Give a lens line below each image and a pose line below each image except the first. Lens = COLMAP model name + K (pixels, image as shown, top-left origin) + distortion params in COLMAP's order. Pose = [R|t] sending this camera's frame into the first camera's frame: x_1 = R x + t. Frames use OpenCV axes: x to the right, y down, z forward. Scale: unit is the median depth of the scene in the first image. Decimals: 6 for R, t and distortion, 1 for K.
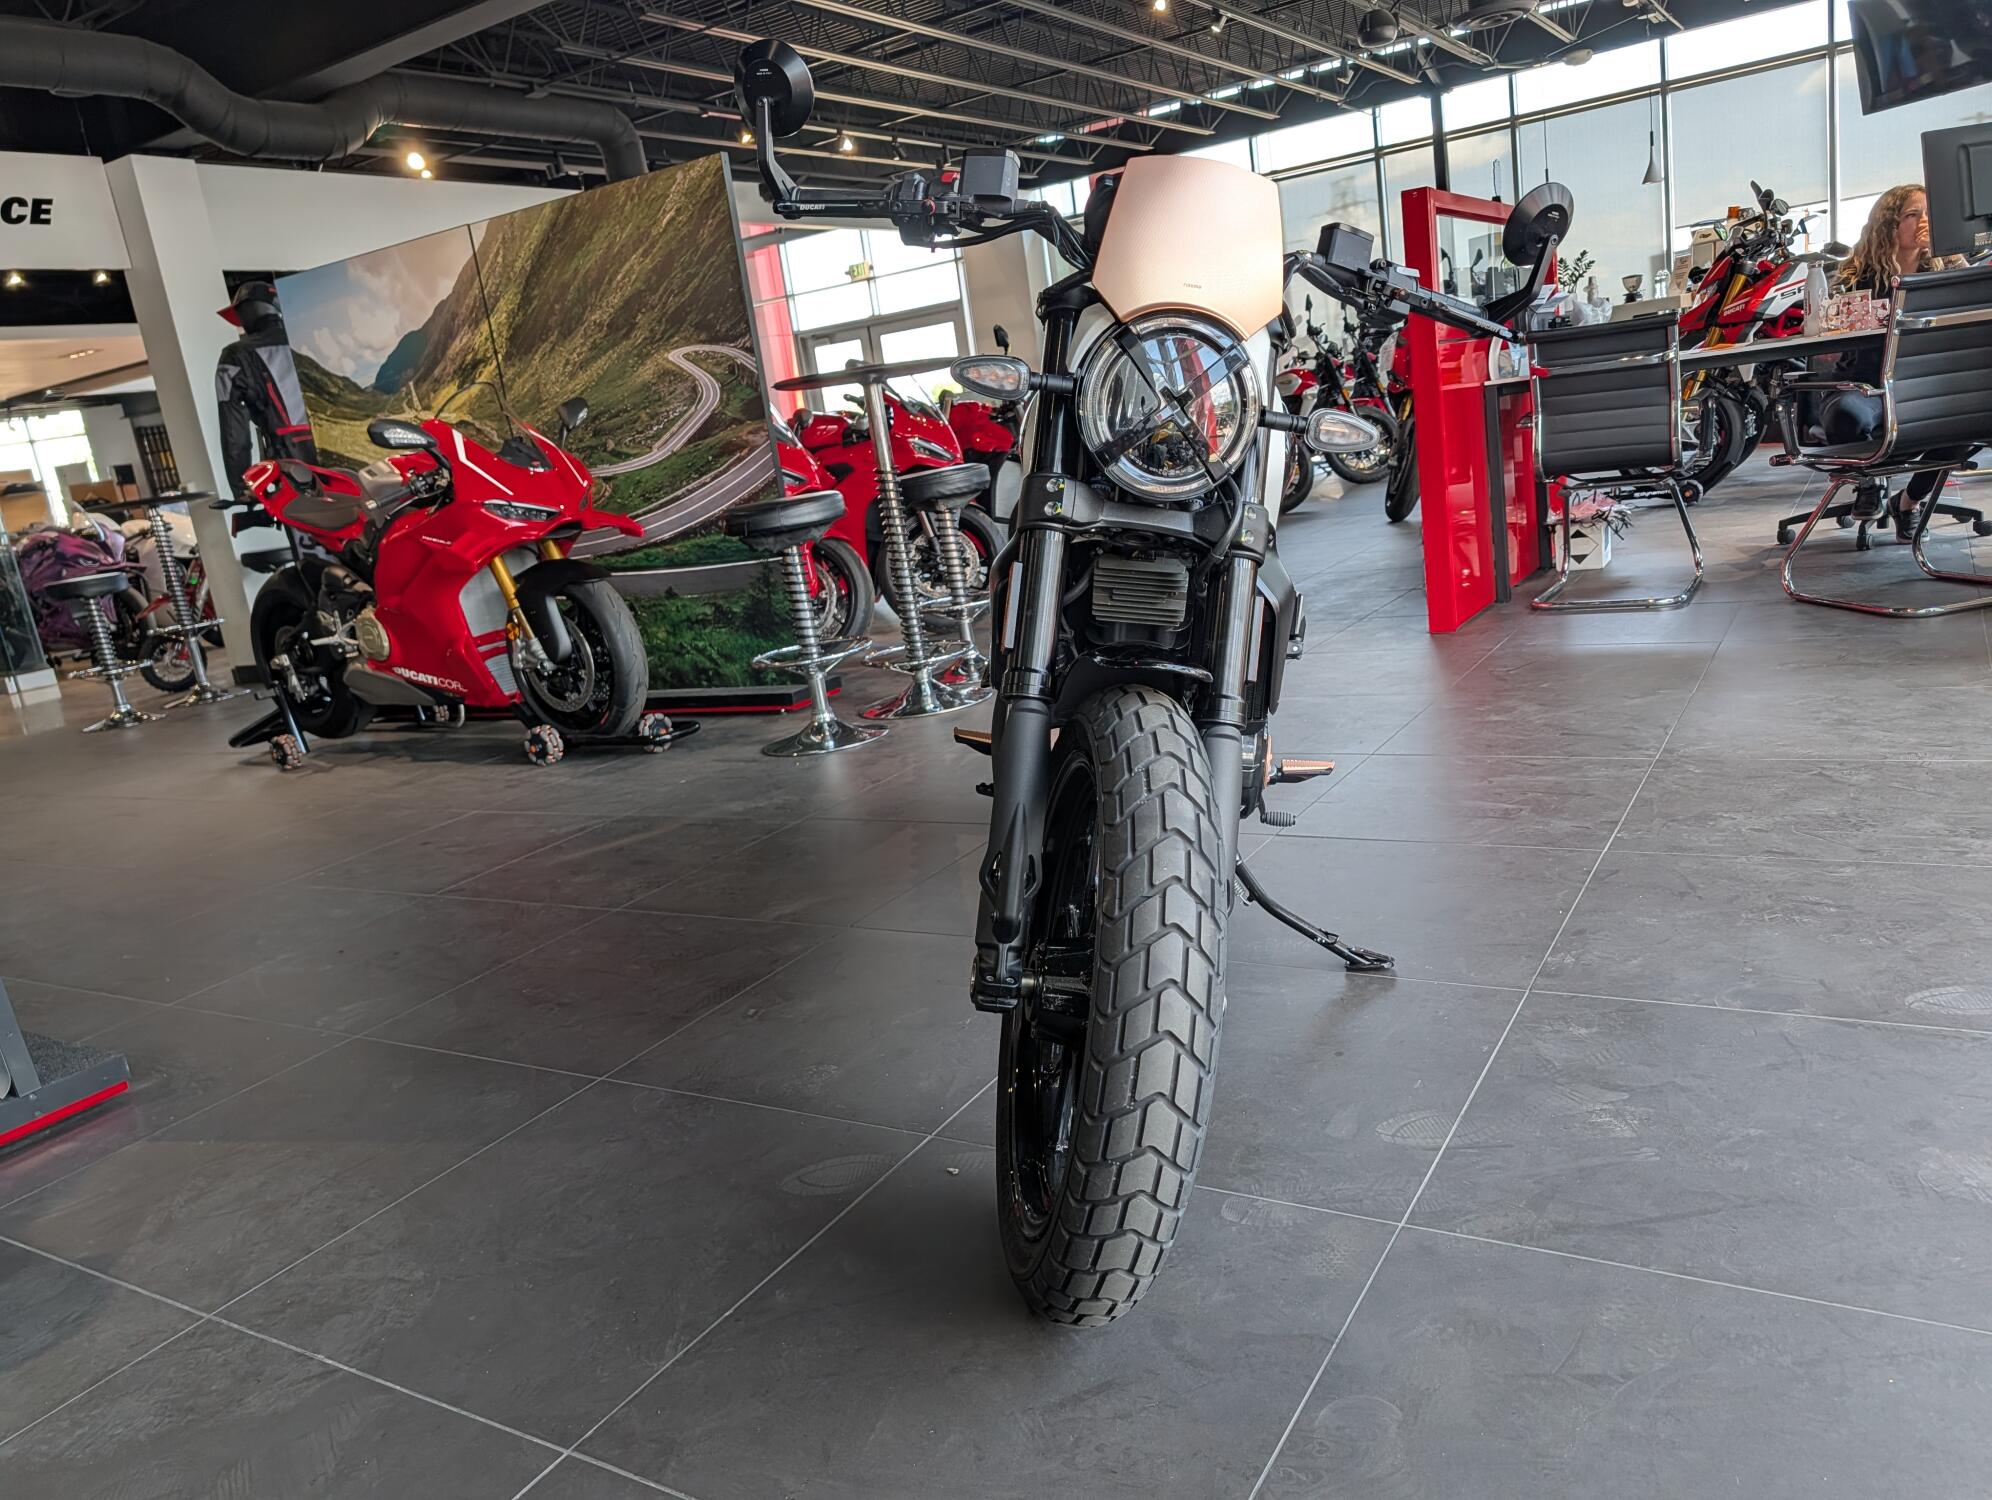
lens RADIAL K [[1432.4, 0, 1004.7], [0, 1432.4, 755.2], [0, 0, 1]] dist [-0.005237, -0.002322]
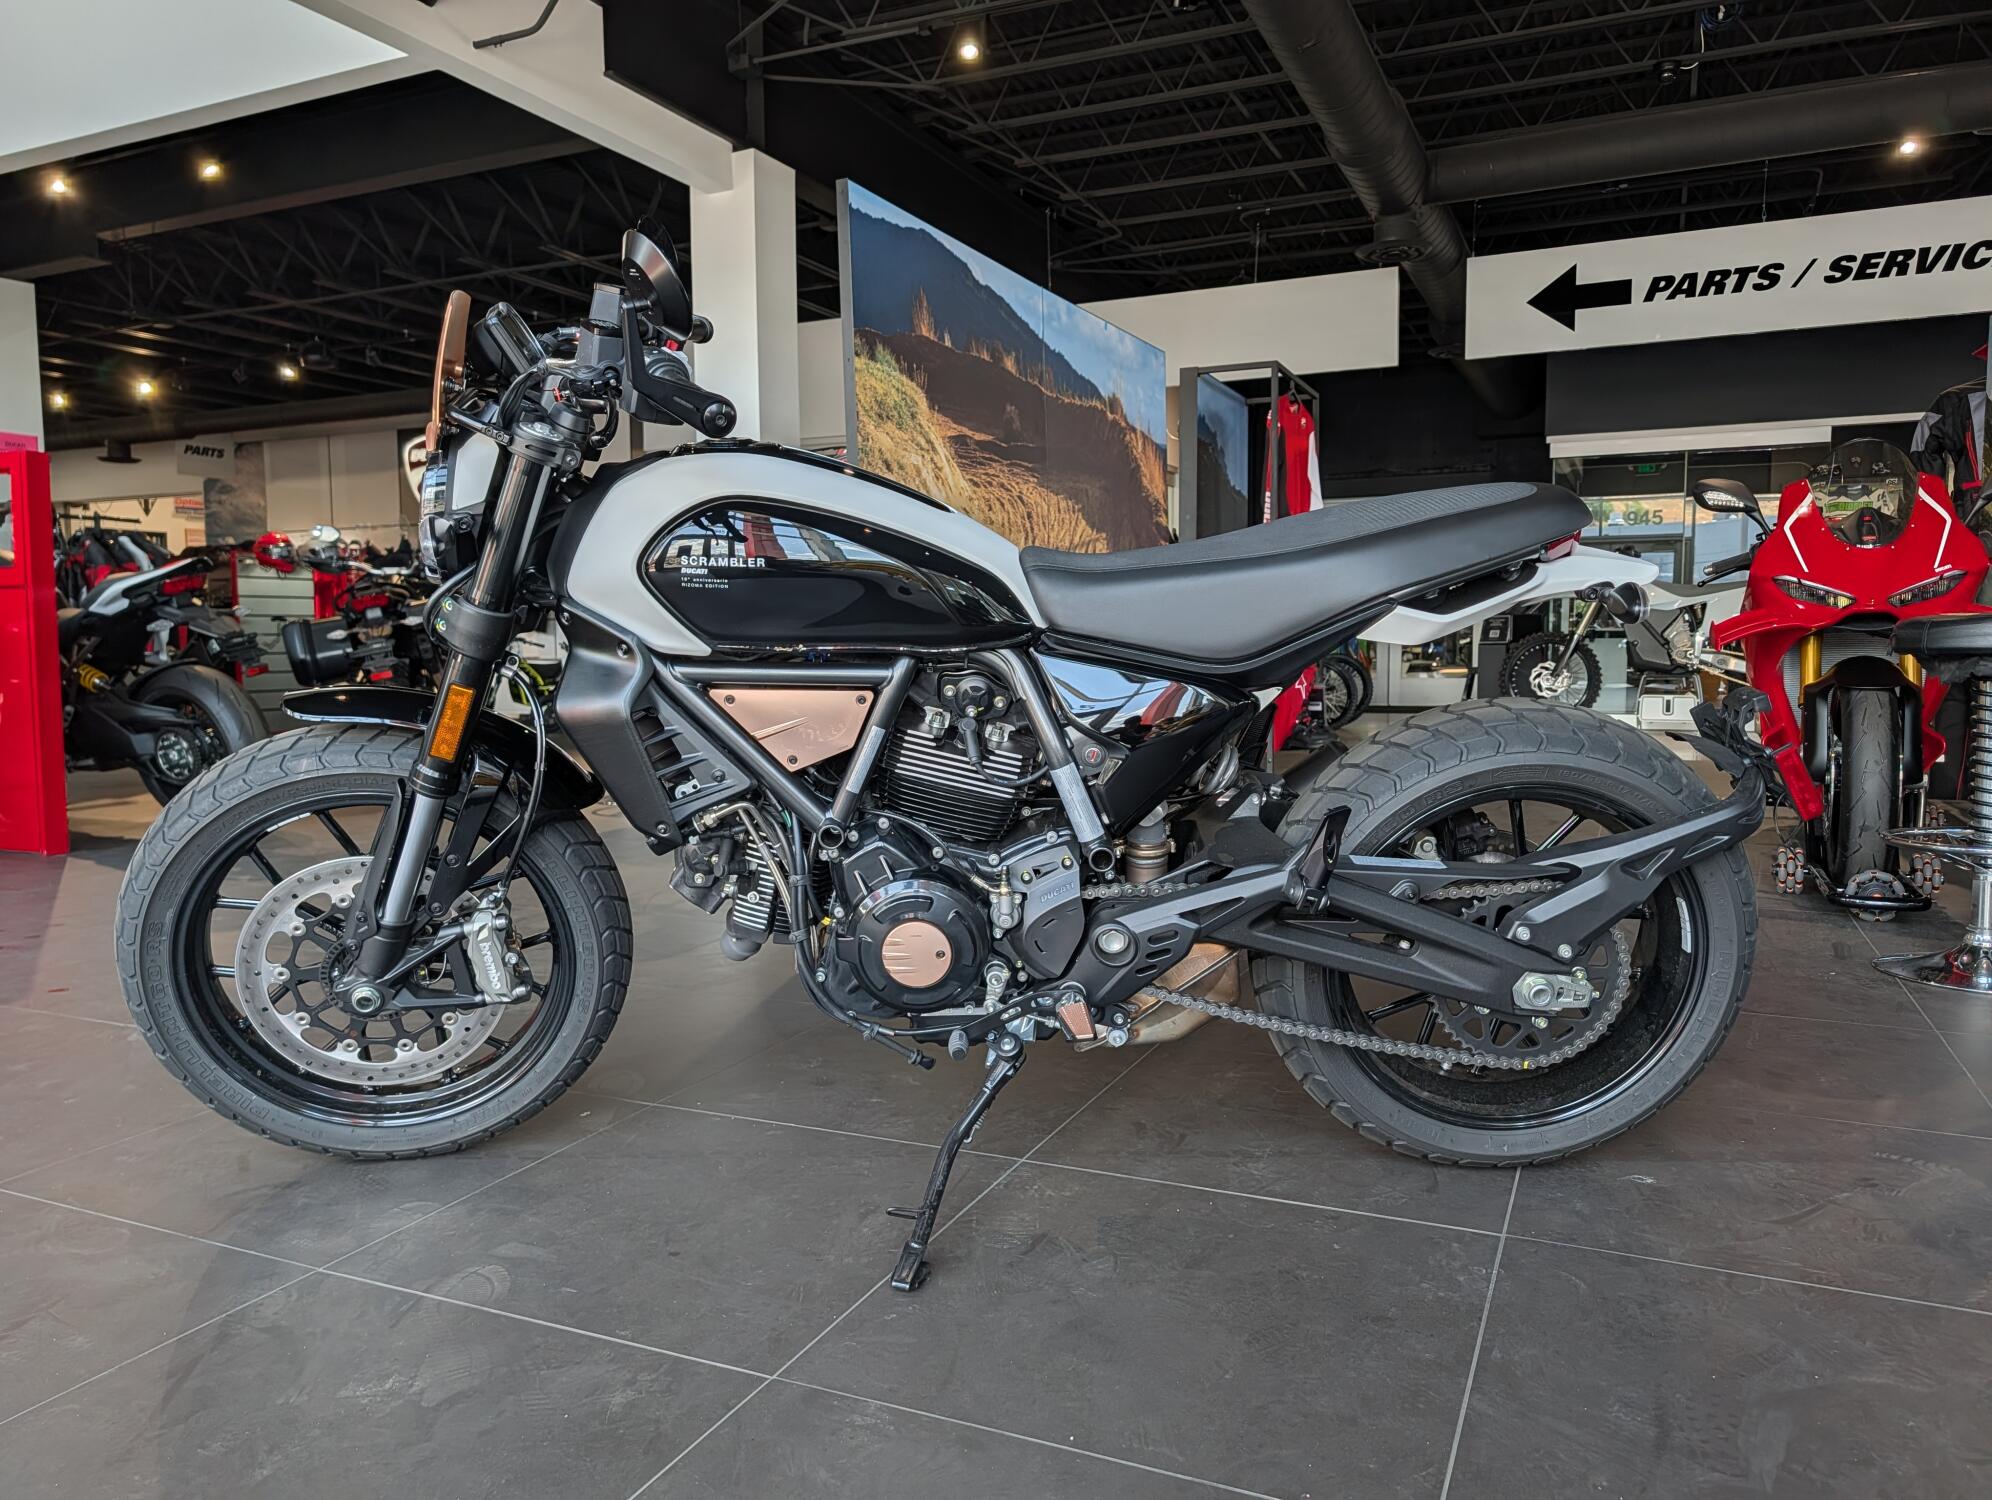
lens RADIAL K [[1419.8, 0, 1001.0], [0, 1419.8, 780.1], [0, 0, 1]] dist [0.003783, 0.006293]
pose [[0.120578, 0.233034, -0.964964, 0.383004], [-0.235788, 0.950962, 0.200190, -0.106212], [0.964295, 0.203388, 0.169612, 0.369403]]
